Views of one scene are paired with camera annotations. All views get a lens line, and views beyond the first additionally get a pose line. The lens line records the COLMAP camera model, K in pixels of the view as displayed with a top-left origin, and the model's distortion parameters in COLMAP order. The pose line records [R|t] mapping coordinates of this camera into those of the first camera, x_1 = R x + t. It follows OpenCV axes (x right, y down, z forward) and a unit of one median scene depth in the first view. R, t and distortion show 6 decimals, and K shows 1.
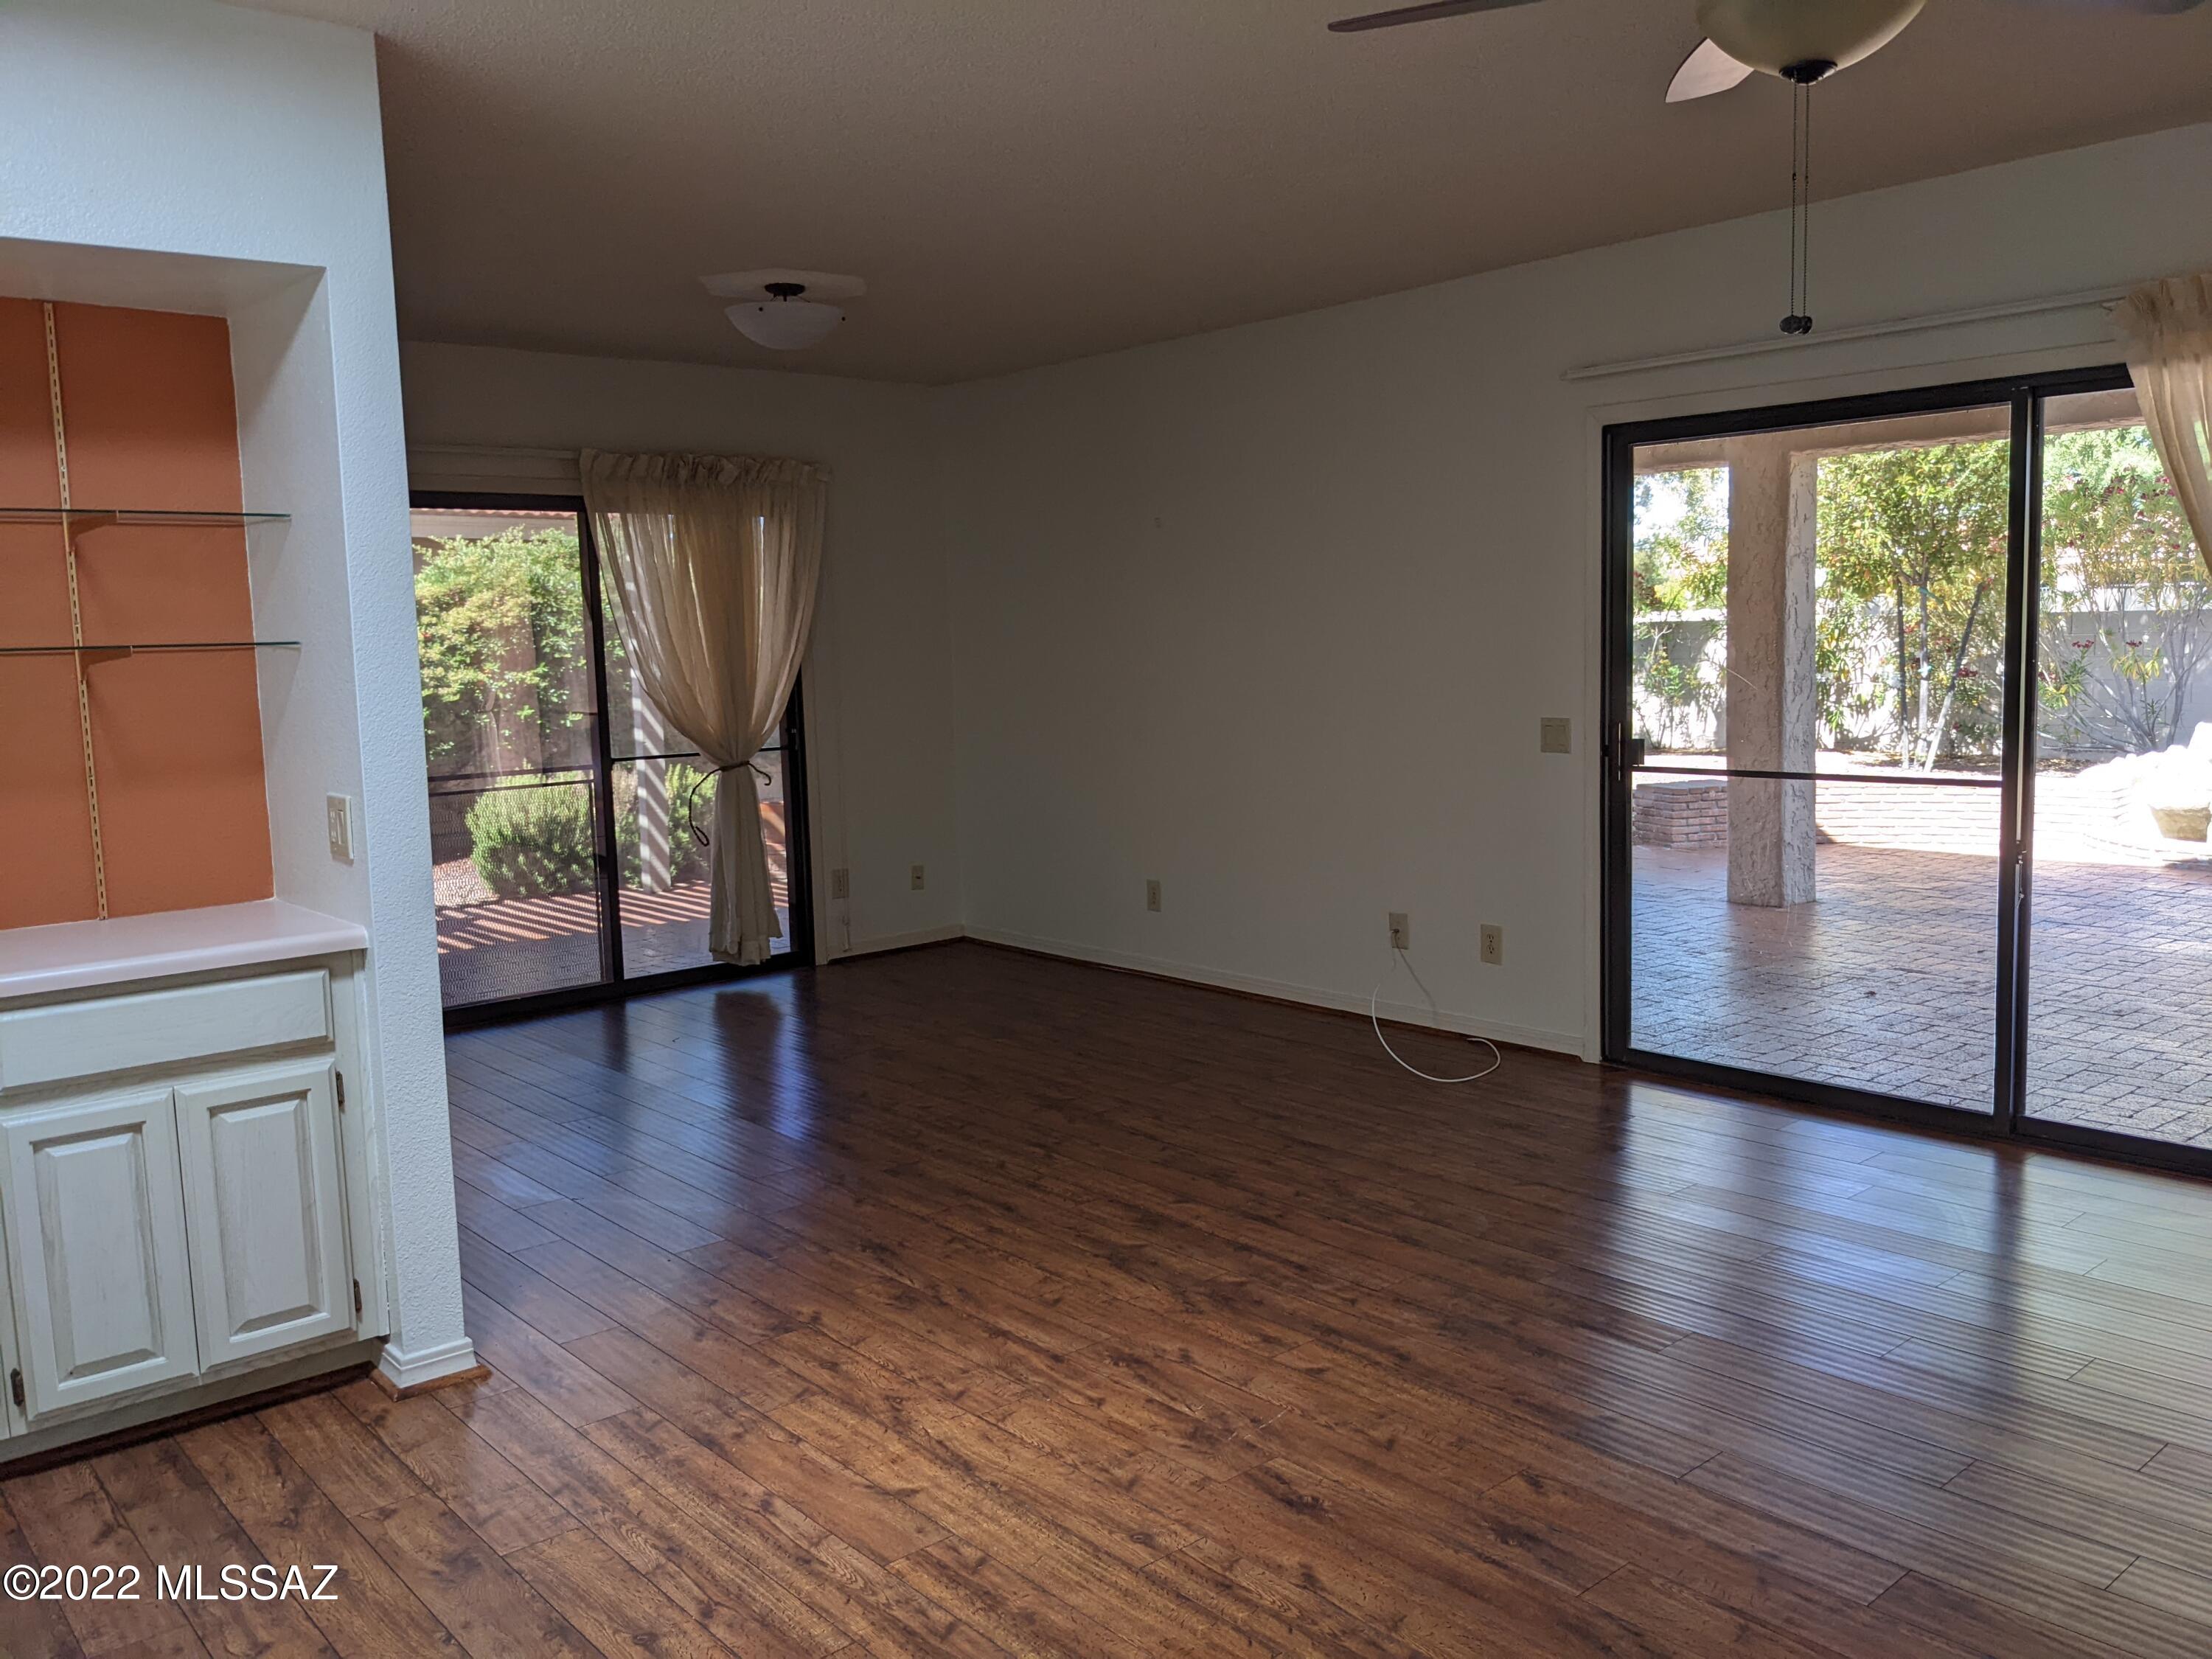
lens RADIAL K [[1754.0, 0, 1110.9], [0, 1754.0, 834.4], [0, 0, 1]] dist [-0.004988, -0.006805]
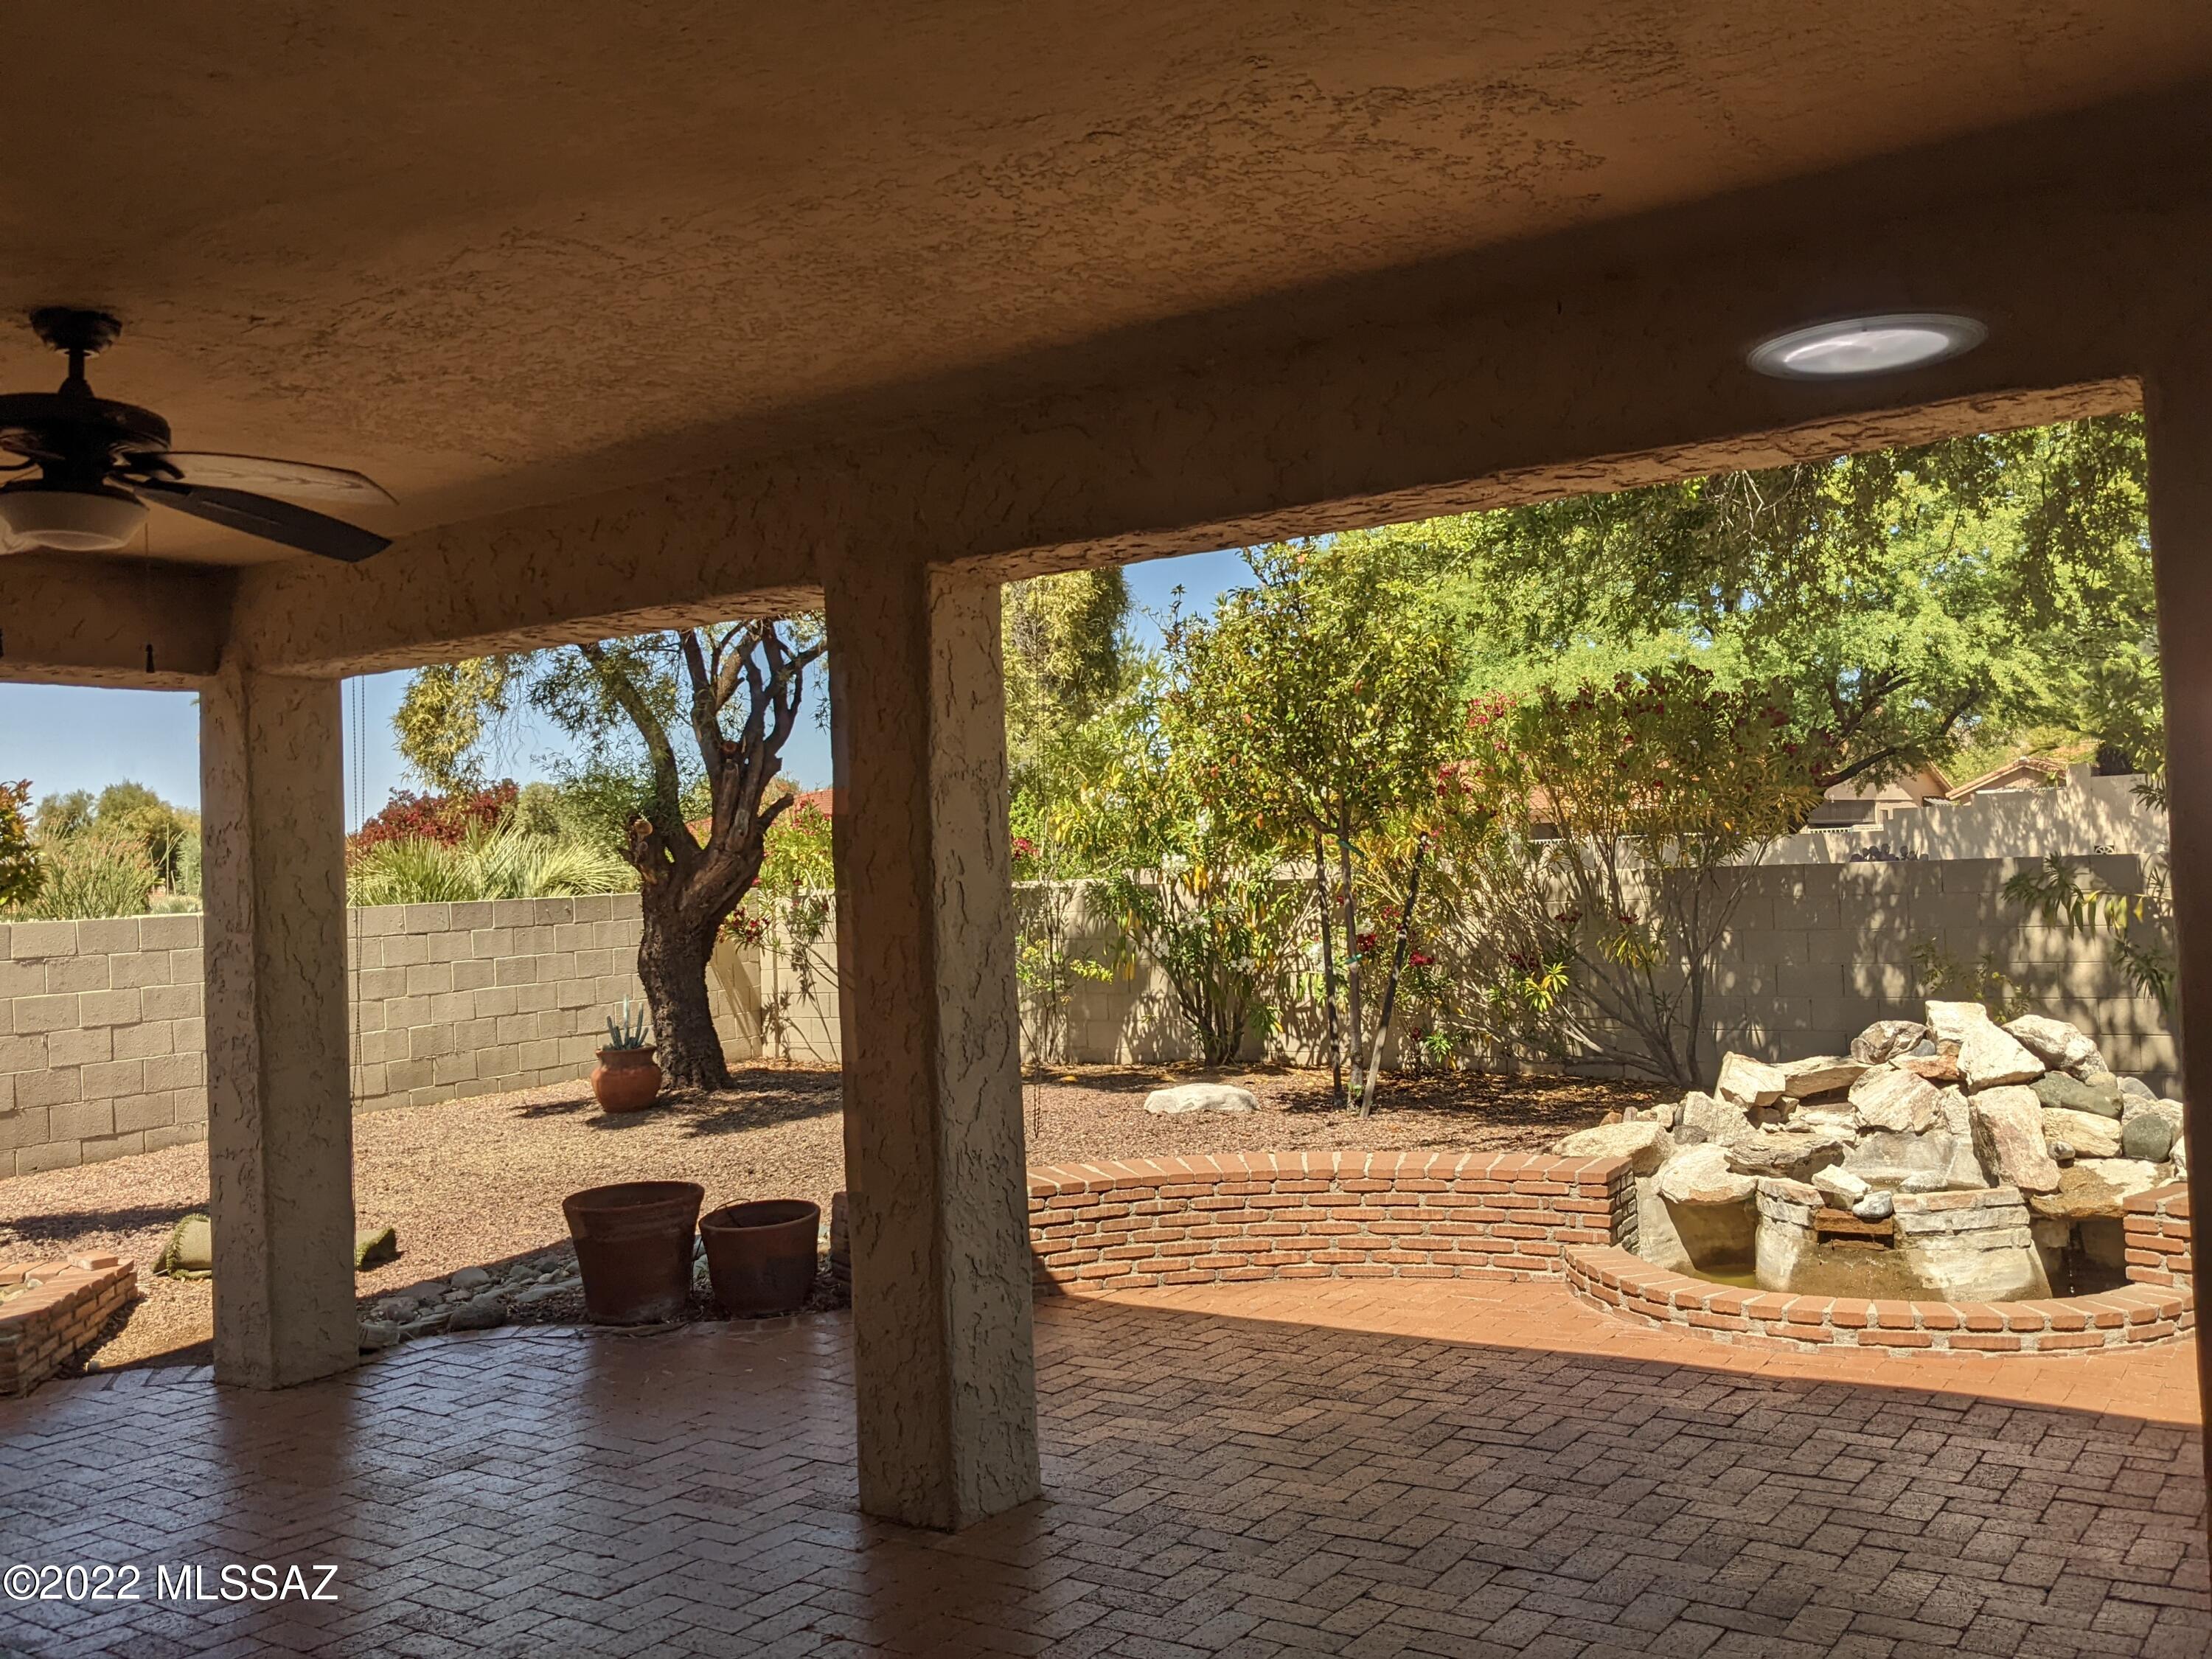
lens RADIAL K [[1754.0, 0, 1101.9], [0, 1754.0, 825.7], [0, 0, 1]] dist [-0.004988, -0.006805]
pose [[0.974977, -0.007035, 0.222193, 0.319618], [0.040739, 0.988227, -0.147474, -0.071569], [-0.218540, 0.152836, 0.963785, 0.521553]]
